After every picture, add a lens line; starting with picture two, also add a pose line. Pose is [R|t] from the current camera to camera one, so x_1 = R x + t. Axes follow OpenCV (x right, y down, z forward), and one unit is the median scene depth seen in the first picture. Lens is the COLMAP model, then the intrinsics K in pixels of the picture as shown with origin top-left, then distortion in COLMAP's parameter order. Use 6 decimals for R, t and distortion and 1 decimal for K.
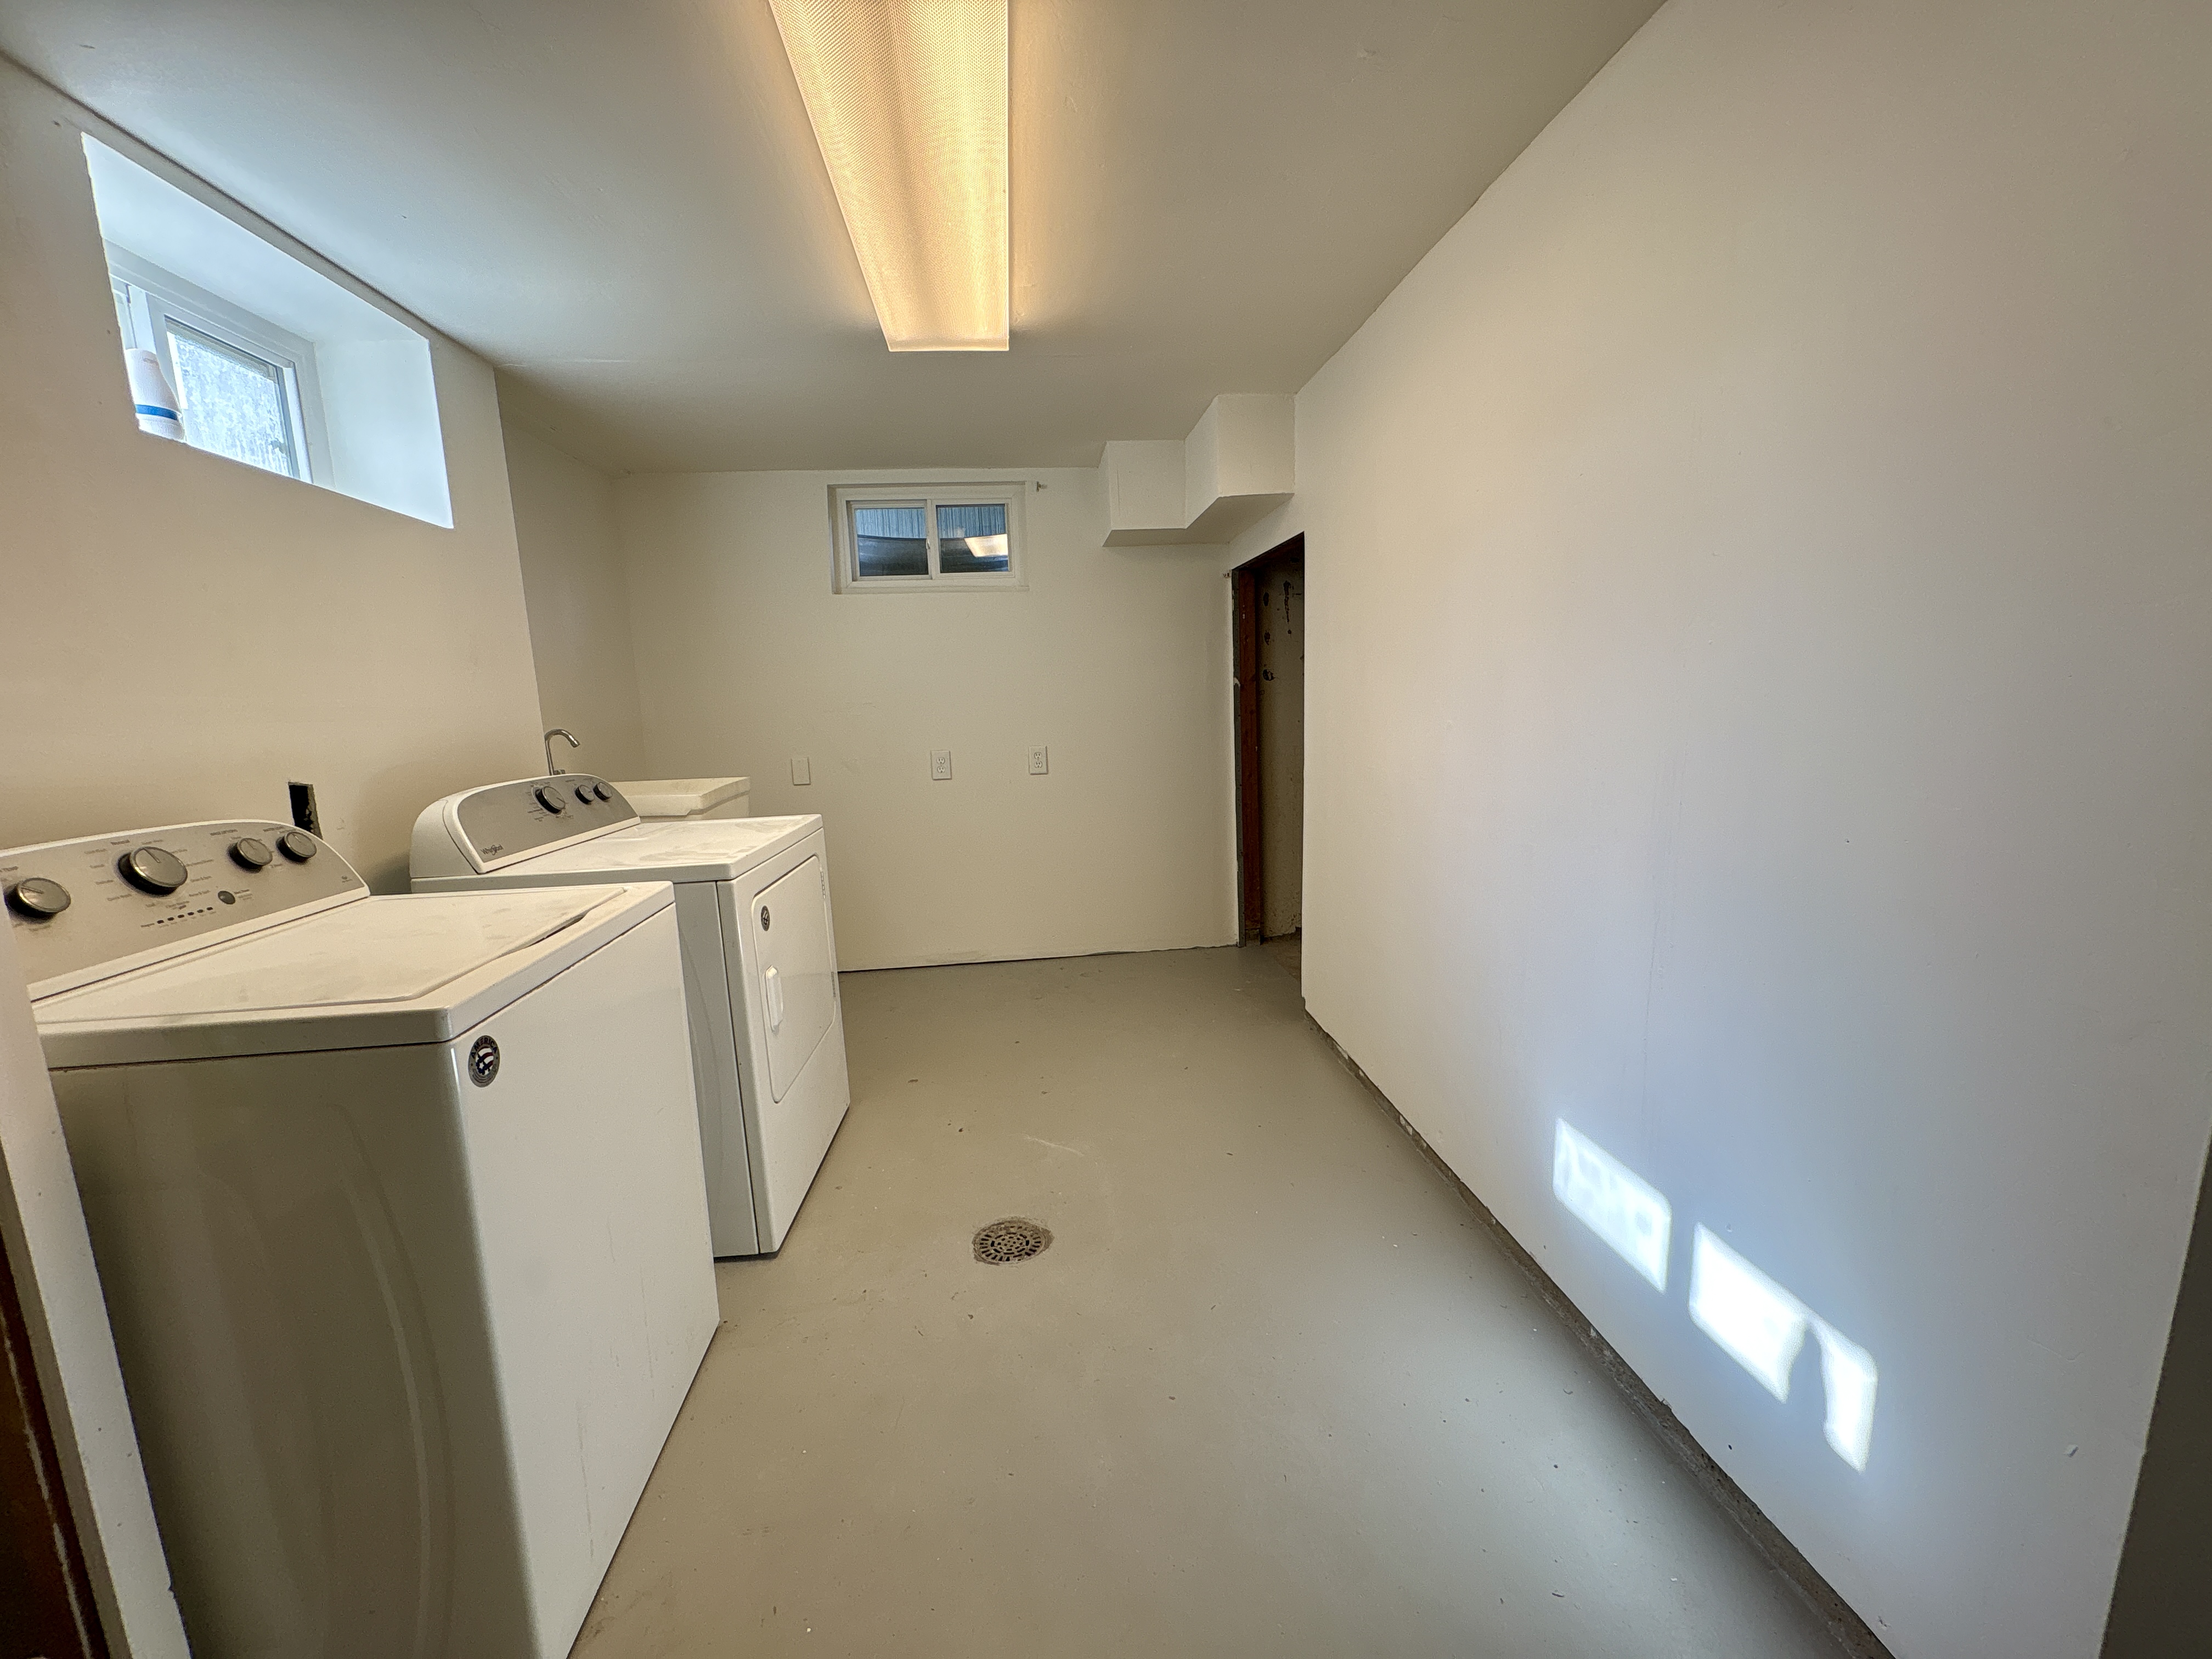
lens RADIAL K [[878.9, 0, 1104.1], [0, 878.9, 829.4], [0, 0, 1]] dist [0.000470, 0.000044]
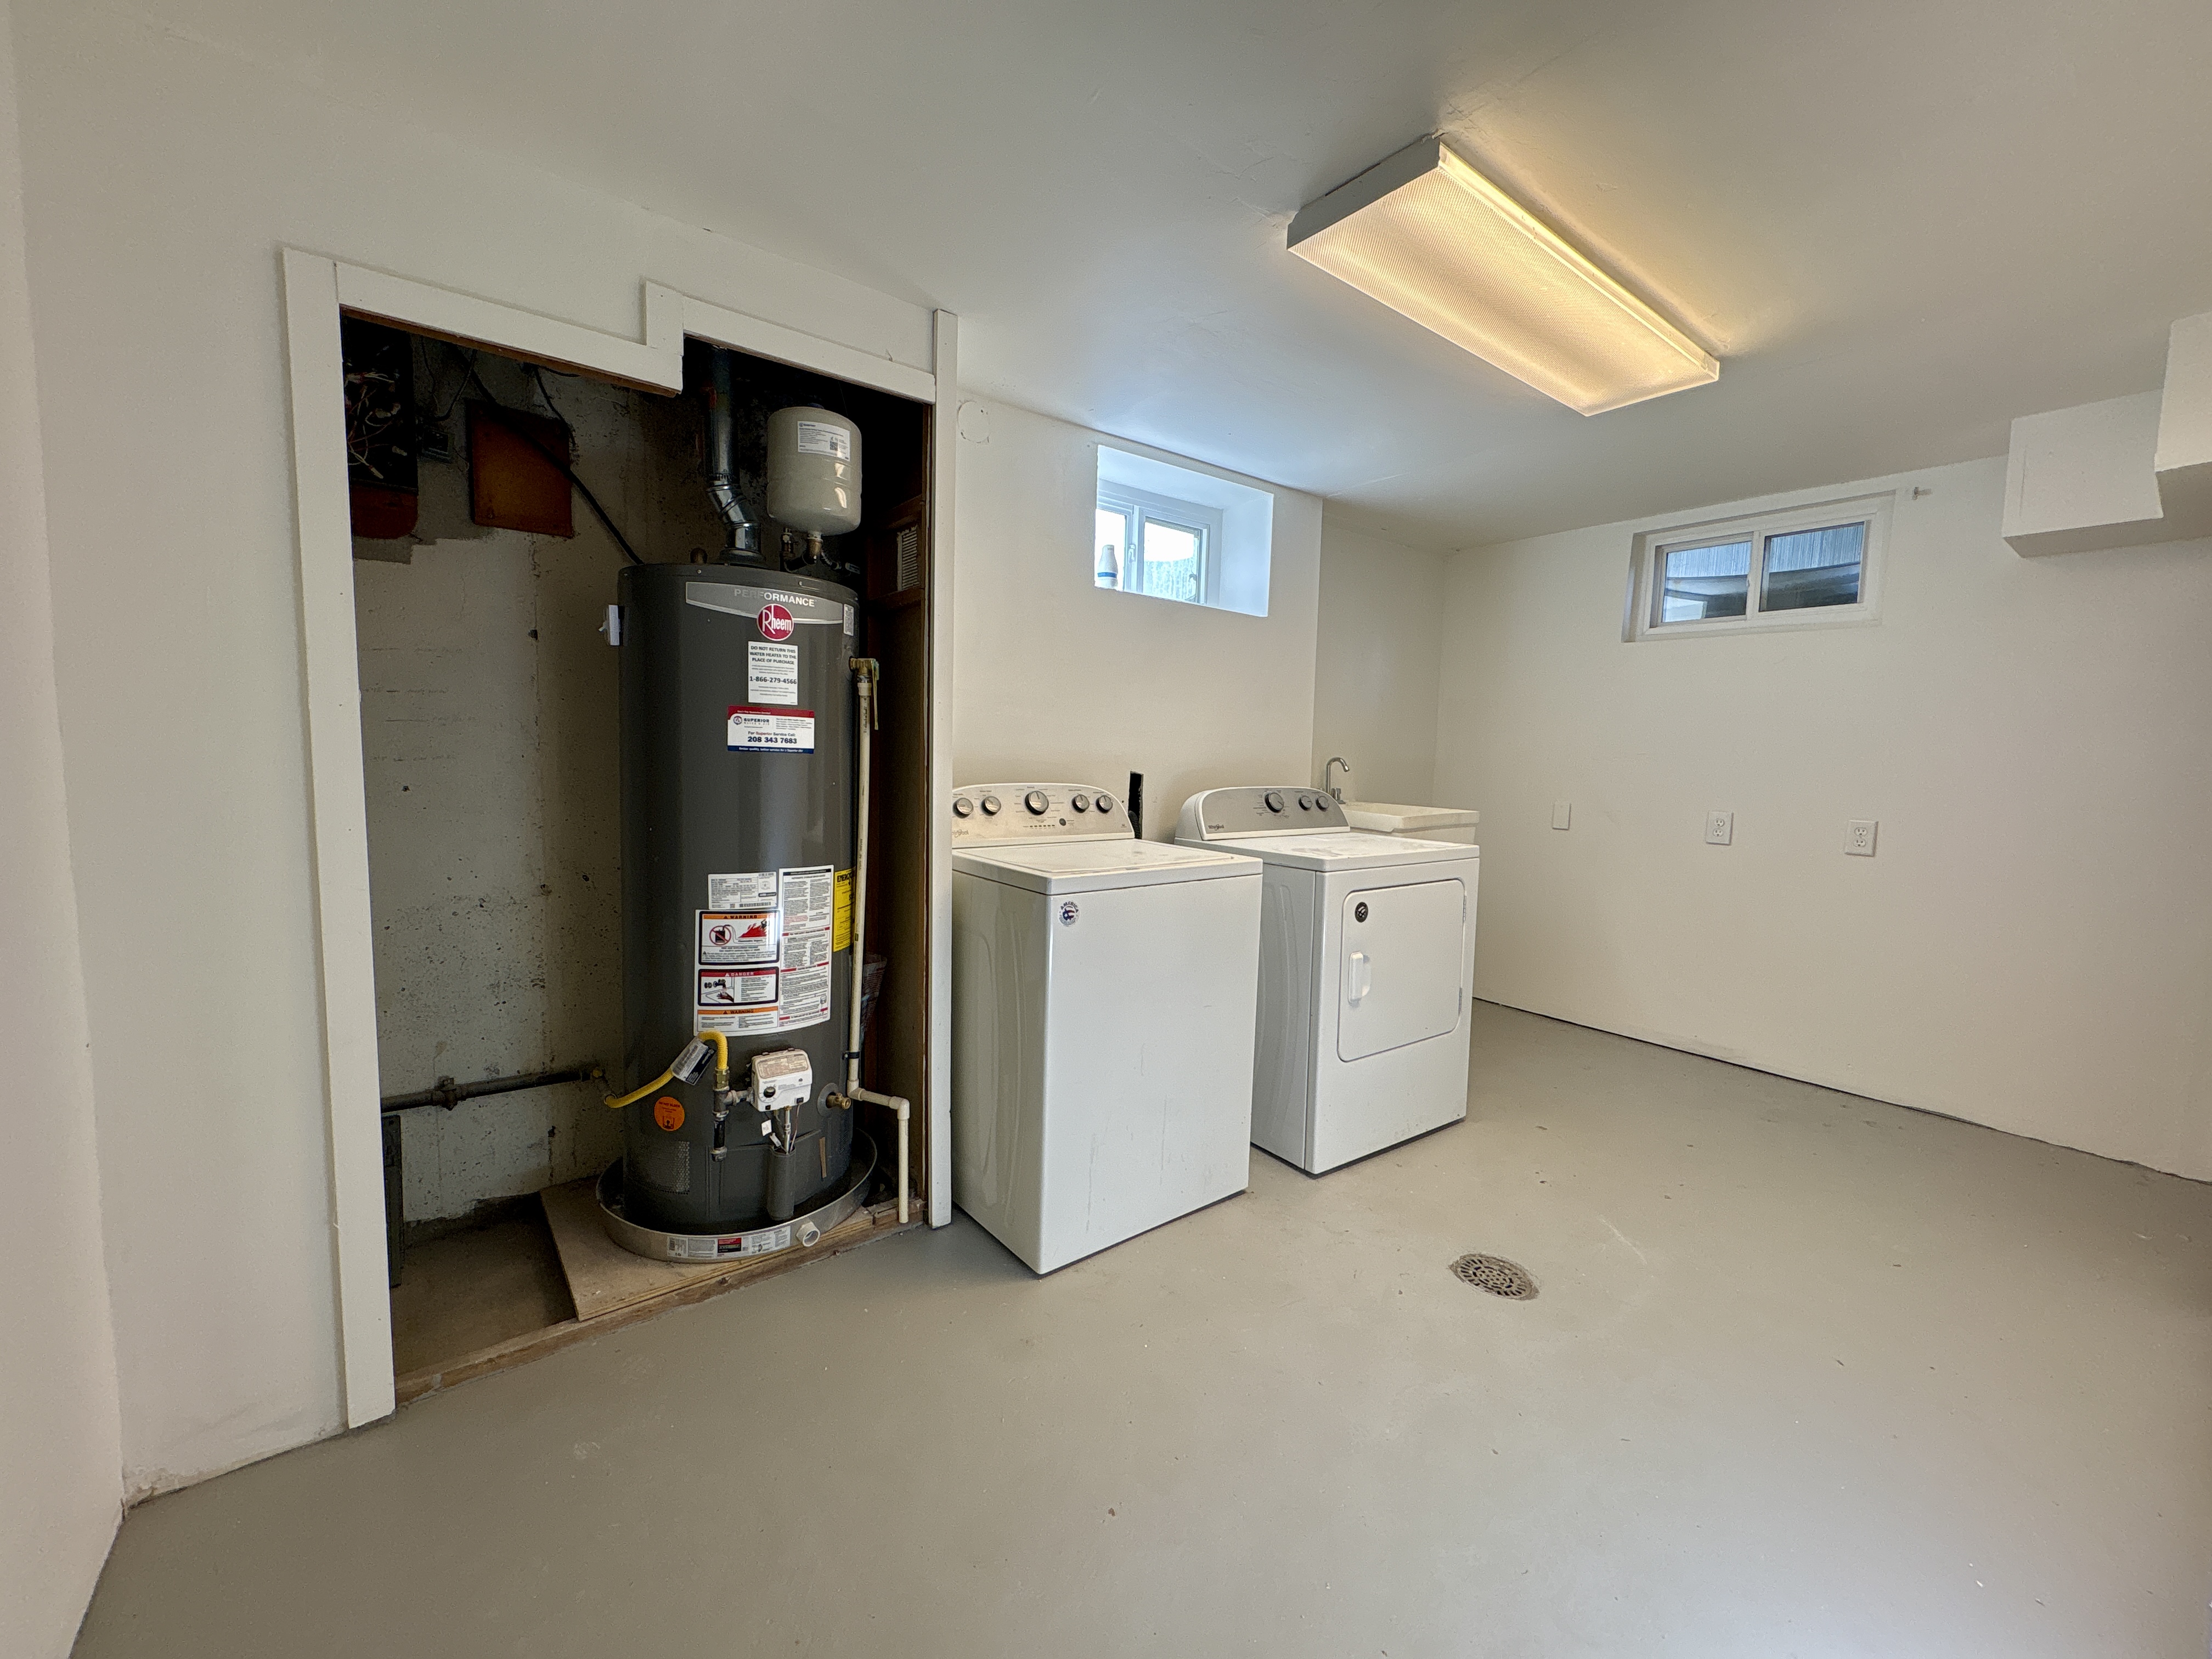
lens RADIAL K [[878.9, 0, 1104.1], [0, 878.9, 829.4], [0, 0, 1]] dist [0.000470, 0.000044]
pose [[0.527914, 0.126473, -0.839828, 0.409829], [-0.172675, 0.984180, 0.039668, -0.000080], [0.831559, 0.124076, 0.541401, 0.013146]]
